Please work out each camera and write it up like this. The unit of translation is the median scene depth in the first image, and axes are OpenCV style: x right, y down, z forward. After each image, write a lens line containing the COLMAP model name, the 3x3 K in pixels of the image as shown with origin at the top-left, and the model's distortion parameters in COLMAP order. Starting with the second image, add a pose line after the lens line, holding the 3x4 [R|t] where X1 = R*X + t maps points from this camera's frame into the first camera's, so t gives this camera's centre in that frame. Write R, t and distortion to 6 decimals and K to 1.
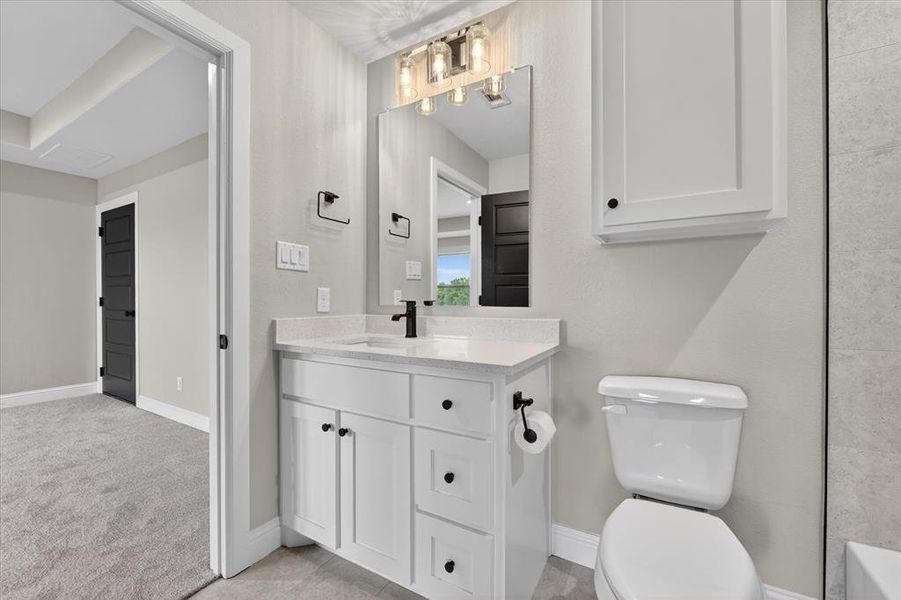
lens RADIAL K [[360.9, 0, 454.8], [0, 360.9, 296.9], [0, 0, 1]] dist [-0.007719, -0.000400]
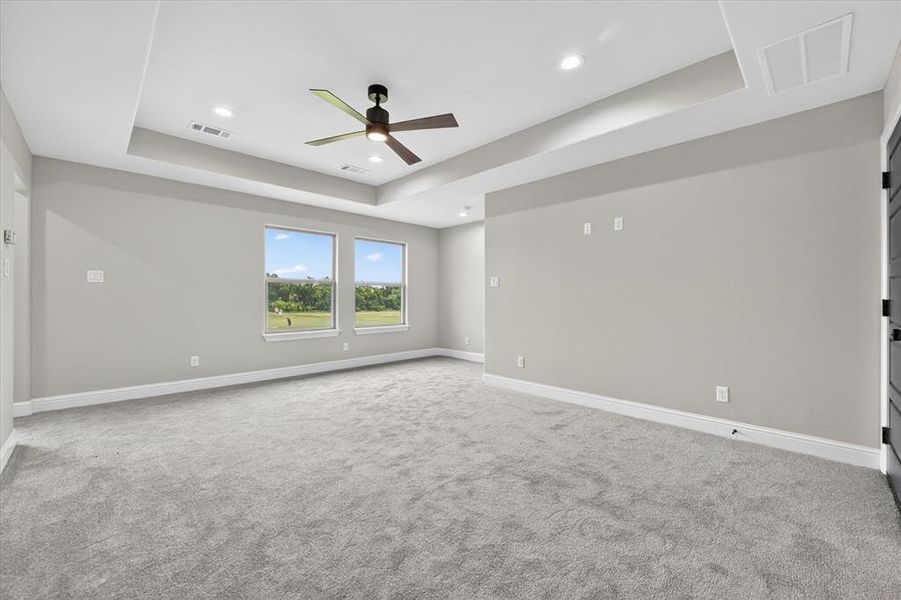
lens RADIAL K [[360.9, 0, 454.8], [0, 360.9, 296.9], [0, 0, 1]] dist [-0.007719, -0.000400]
pose [[-0.267837, -0.002565, -0.963461, -0.399576], [0.000023, 0.999996, -0.002668, -0.002614], [0.963464, -0.000737, -0.267836, 0.719236]]
